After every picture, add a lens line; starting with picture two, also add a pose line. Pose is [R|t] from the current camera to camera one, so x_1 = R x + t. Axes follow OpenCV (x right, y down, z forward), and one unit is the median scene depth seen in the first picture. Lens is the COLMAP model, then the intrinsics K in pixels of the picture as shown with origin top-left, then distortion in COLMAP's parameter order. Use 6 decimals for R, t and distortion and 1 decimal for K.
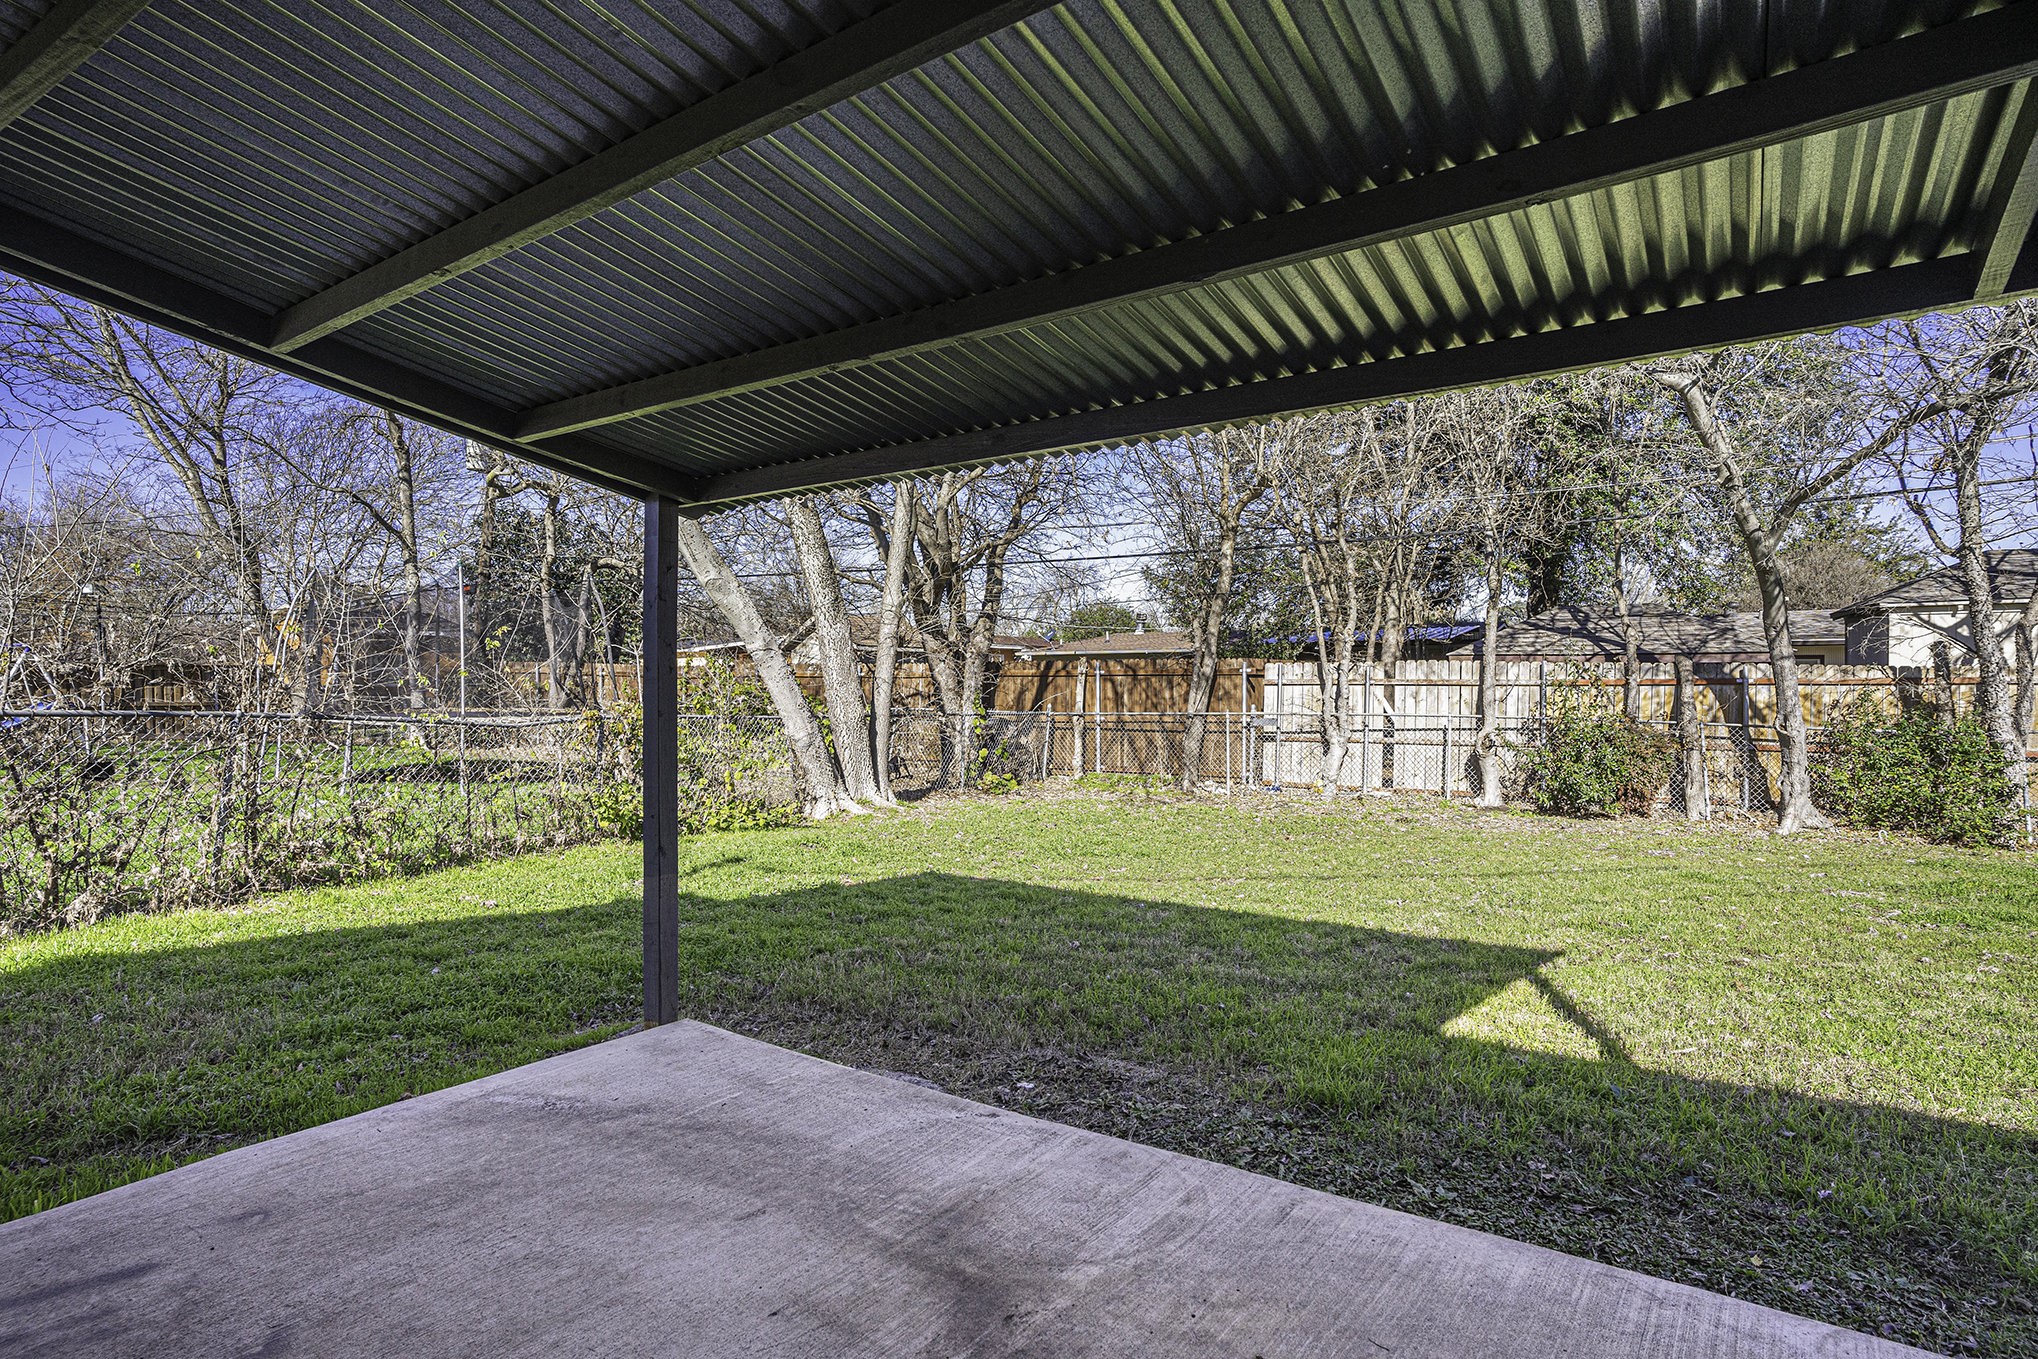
lens RADIAL K [[1033.9, 0, 1020.1], [0, 1033.9, 683.6], [0, 0, 1]] dist [-0.048414, 0.005513]
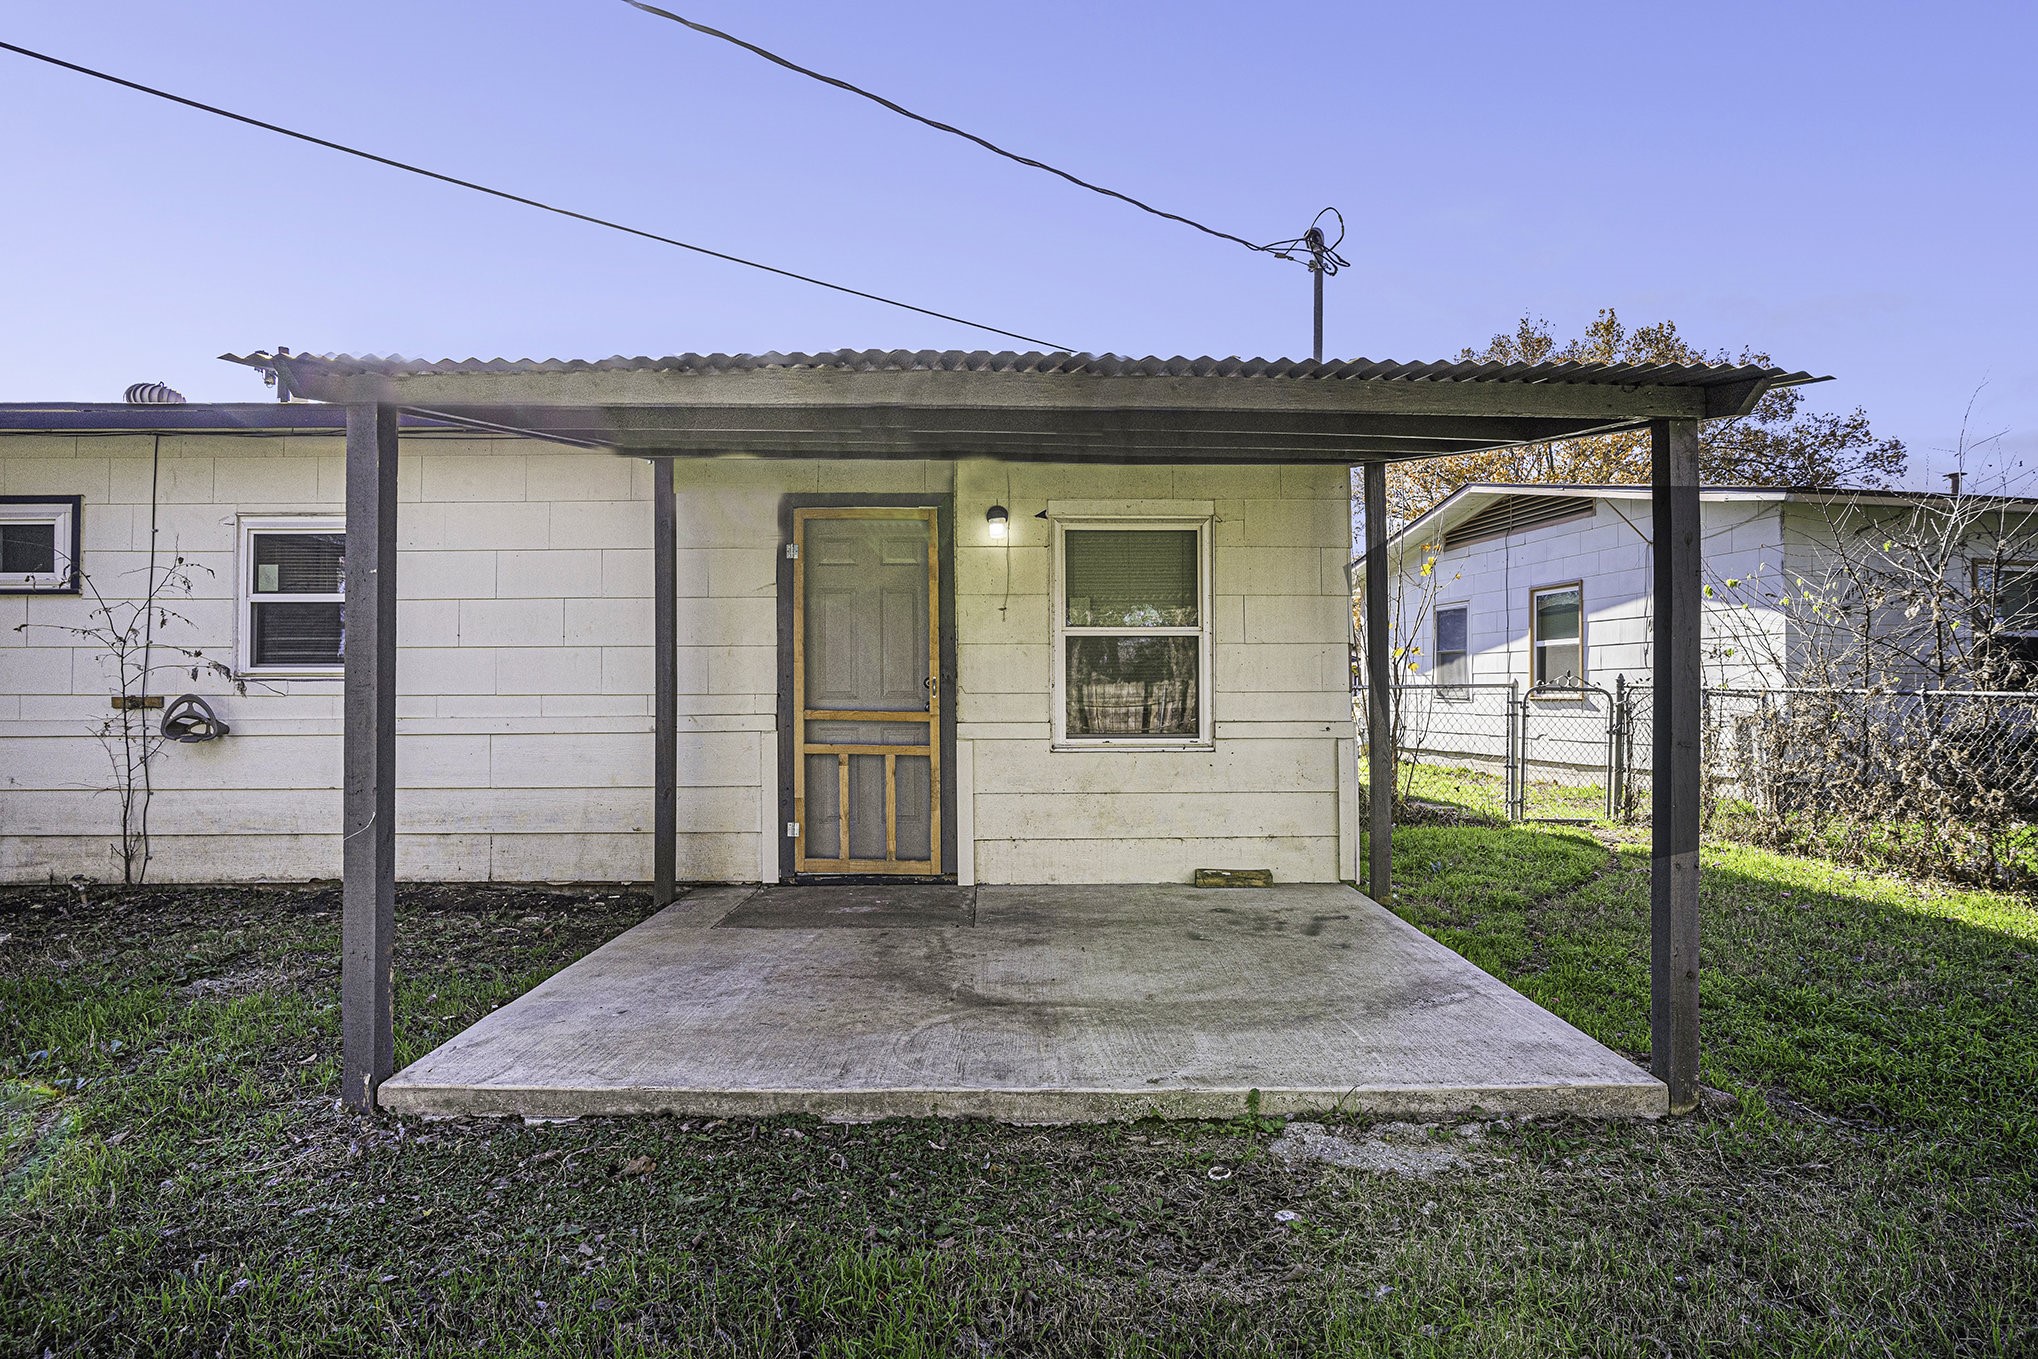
lens RADIAL K [[1033.9, 0, 1002.3], [0, 1033.9, 687.2], [0, 0, 1]] dist [-0.048414, 0.005513]
pose [[-0.825025, 0.002440, -0.565091, 0.851208], [0.019804, 0.999501, -0.024598, 0.073955], [0.564749, -0.031486, -0.824662, 2.258949]]
